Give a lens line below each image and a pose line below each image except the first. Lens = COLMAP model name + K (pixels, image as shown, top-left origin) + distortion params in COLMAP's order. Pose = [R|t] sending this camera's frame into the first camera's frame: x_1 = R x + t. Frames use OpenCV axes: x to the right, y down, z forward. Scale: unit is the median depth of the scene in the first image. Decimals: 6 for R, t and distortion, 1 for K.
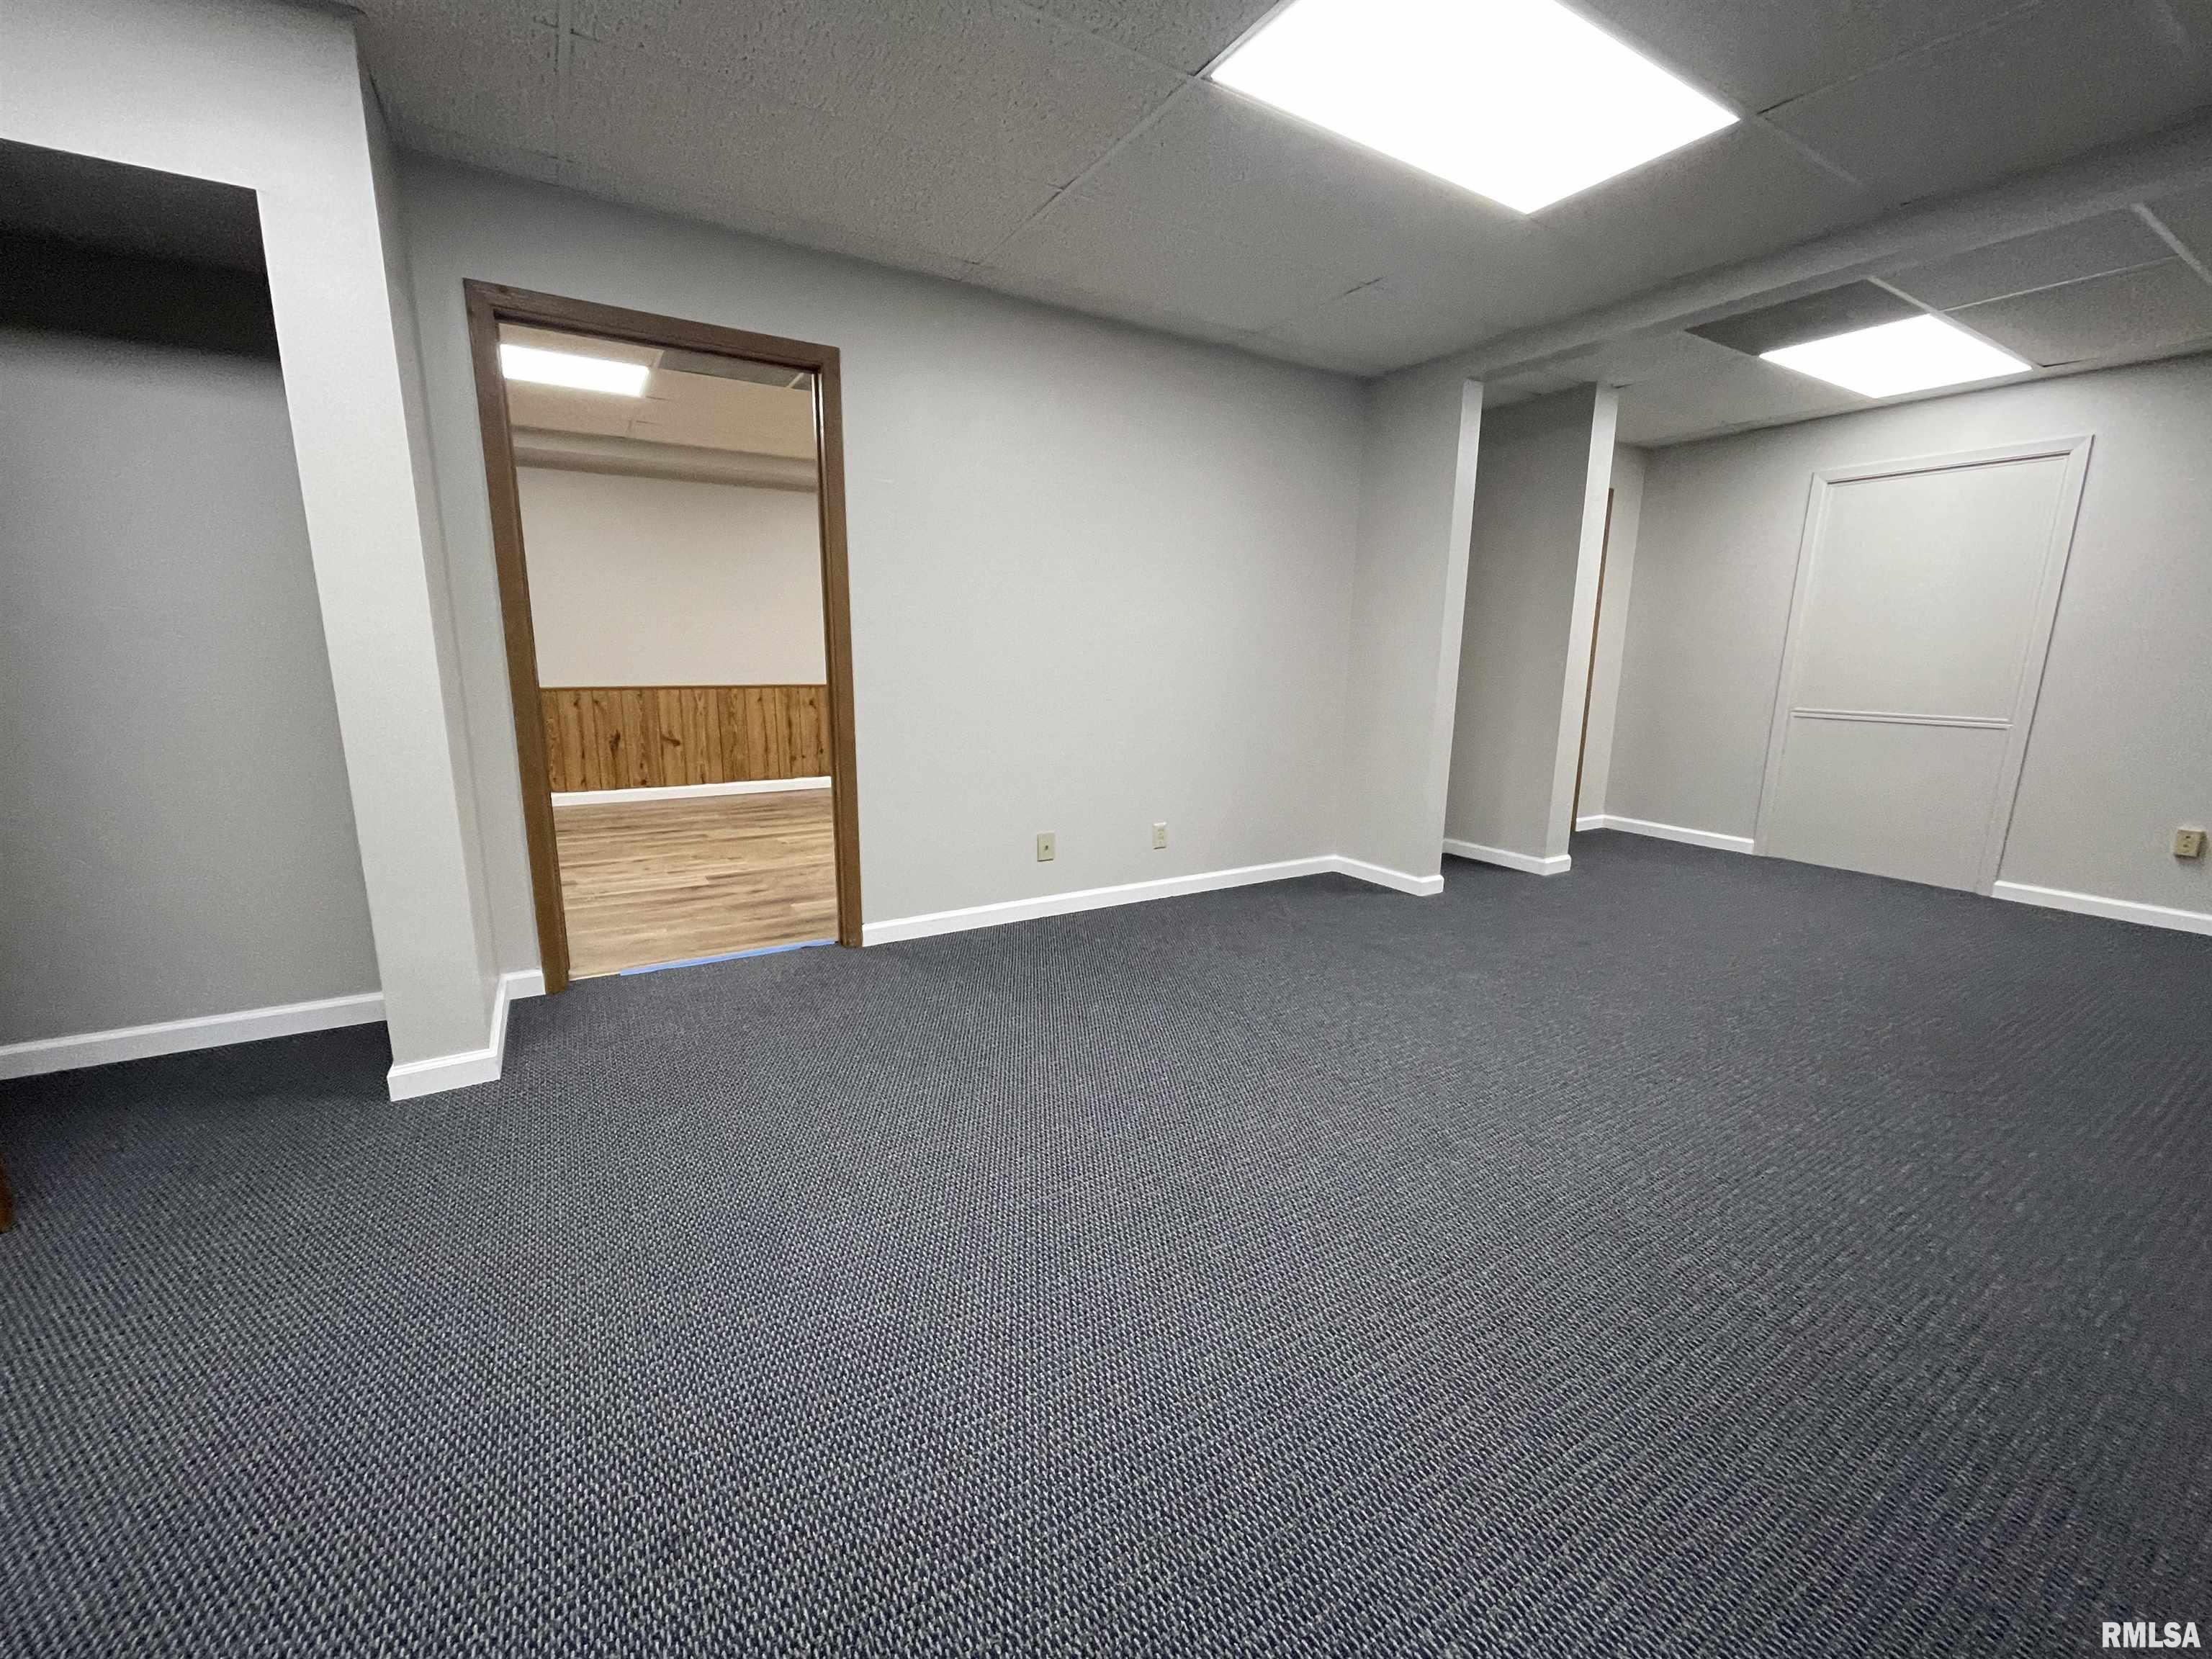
lens RADIAL K [[890.4, 0, 1103.8], [0, 890.4, 834.1], [0, 0, 1]] dist [-0.000001, 0.000016]
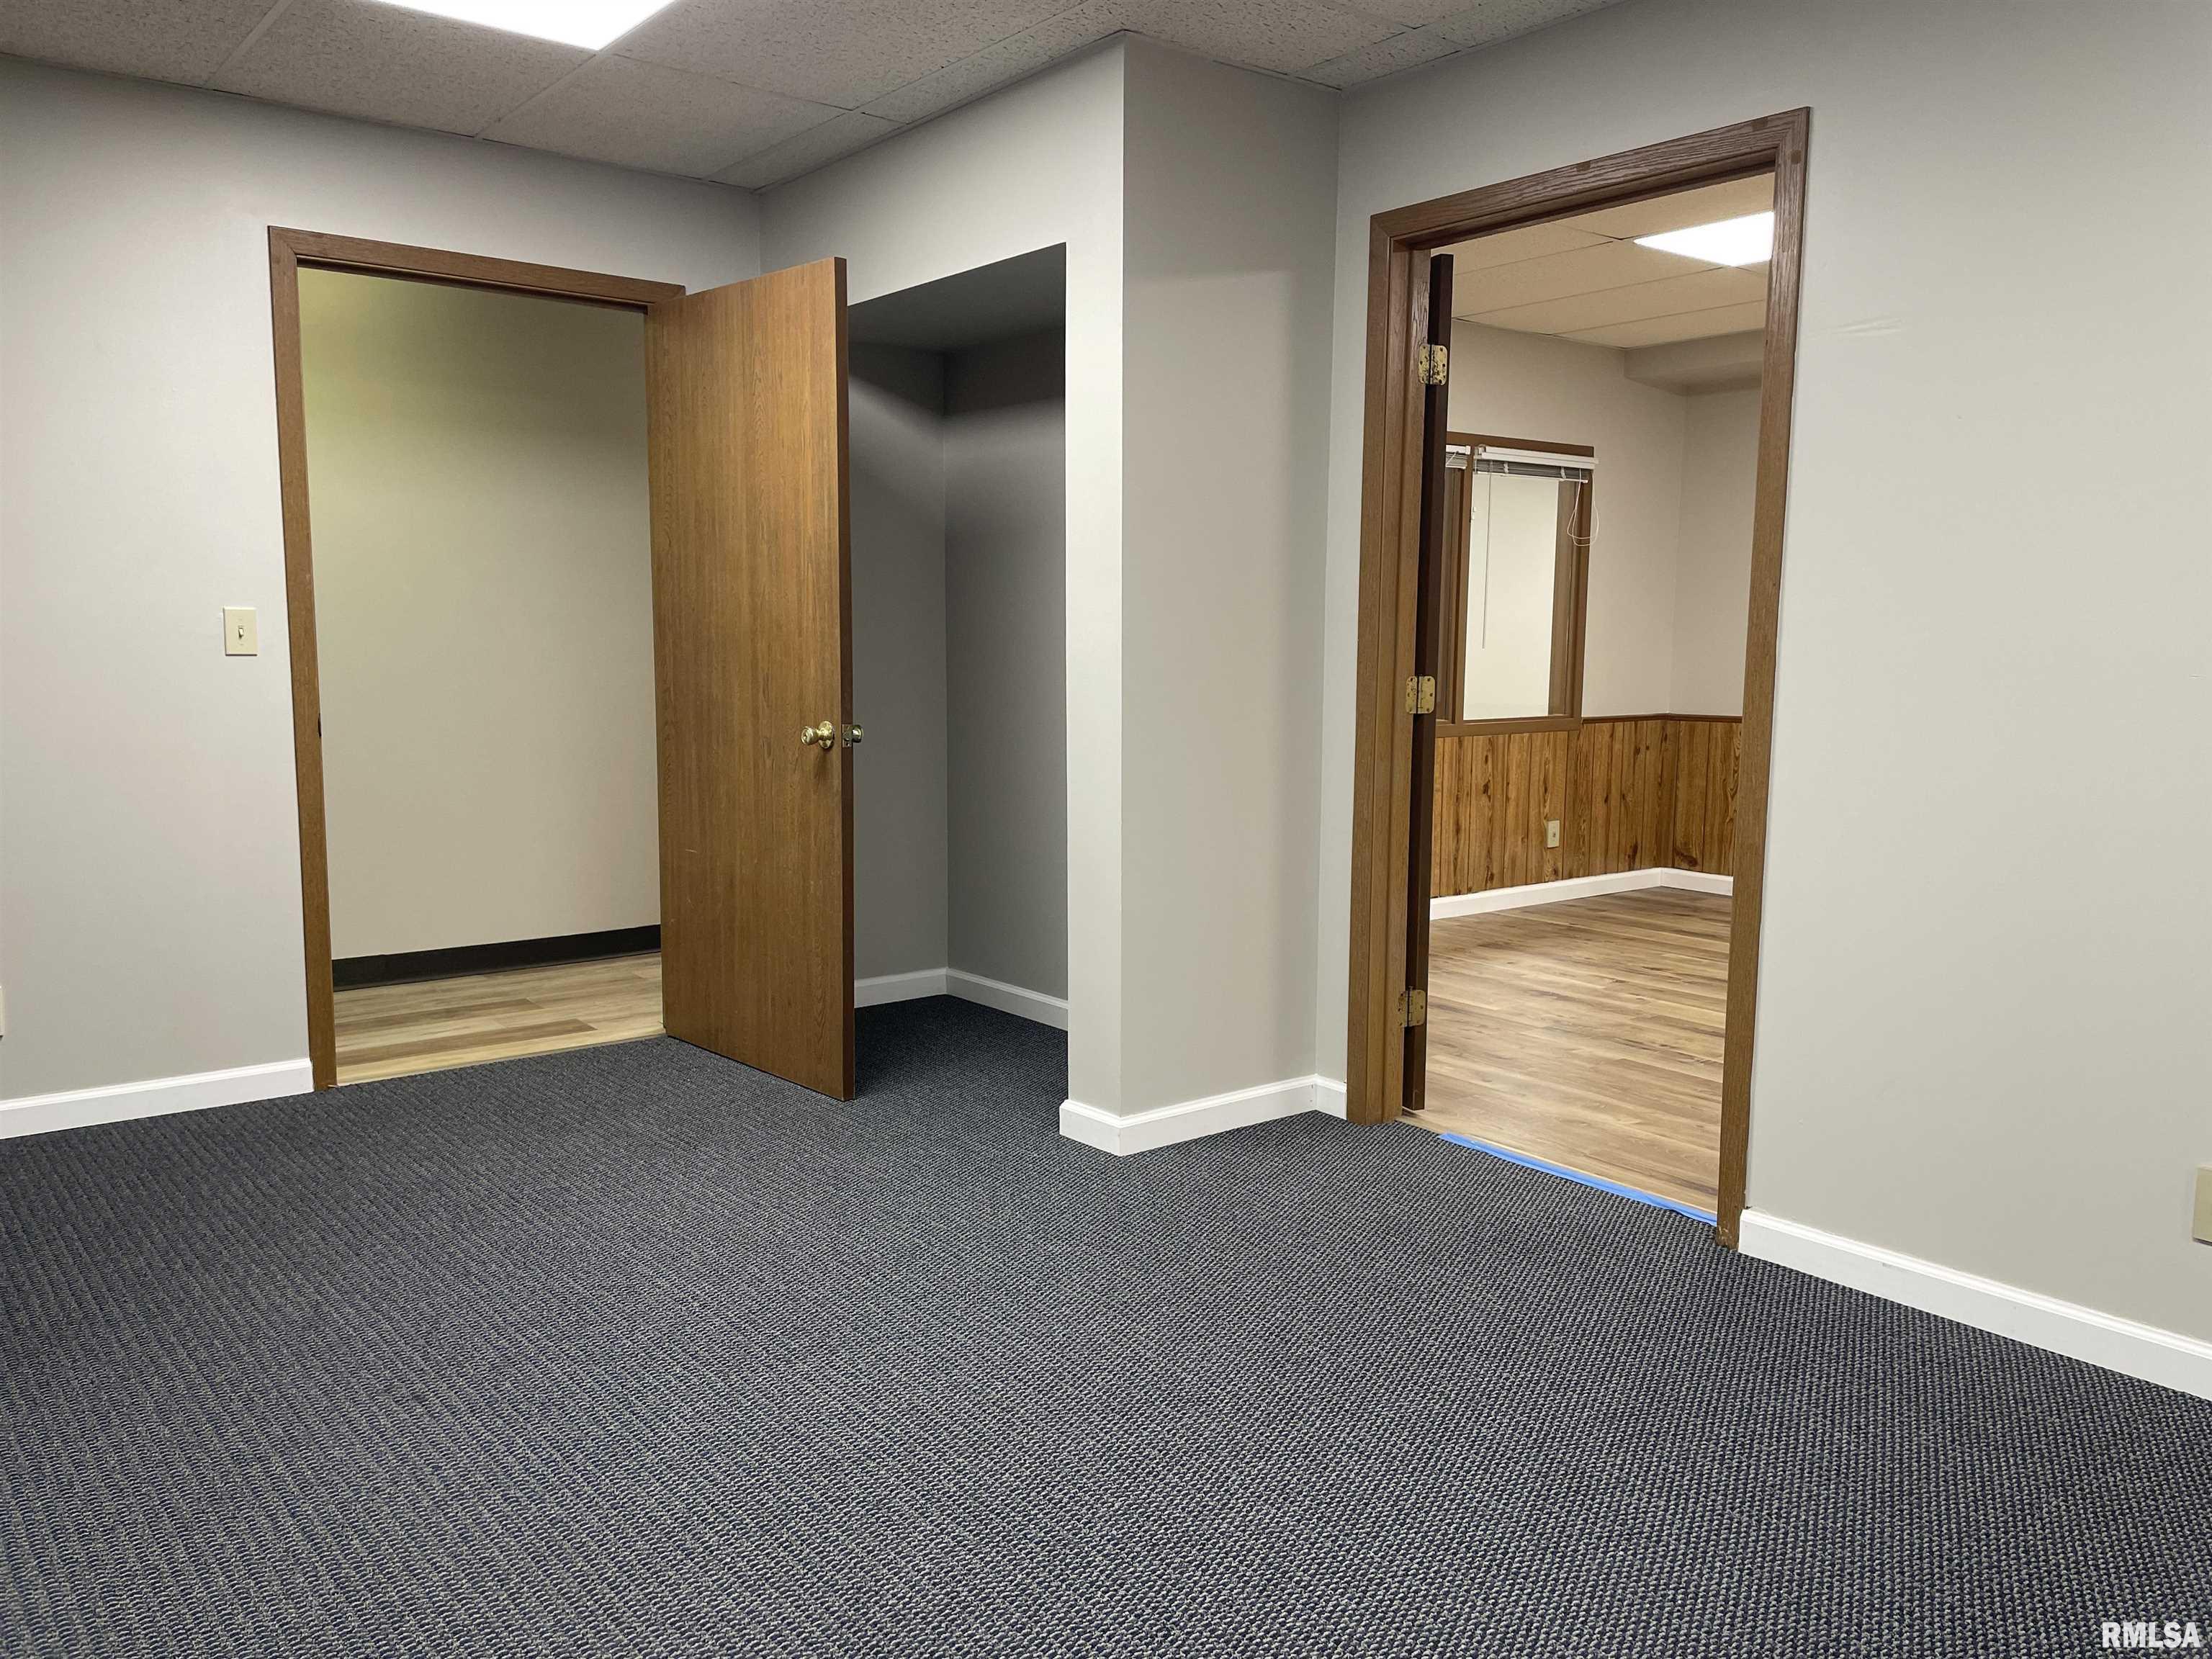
lens RADIAL K [[1671.5, 0, 1107.2], [0, 1671.5, 829.5], [0, 0, 1]] dist [0.004684, 0.001007]
pose [[0.127640, 0.105011, -0.986246, 0.625758], [-0.208542, 0.974992, 0.076824, -0.109502], [0.969649, 0.195868, 0.146347, 0.497913]]
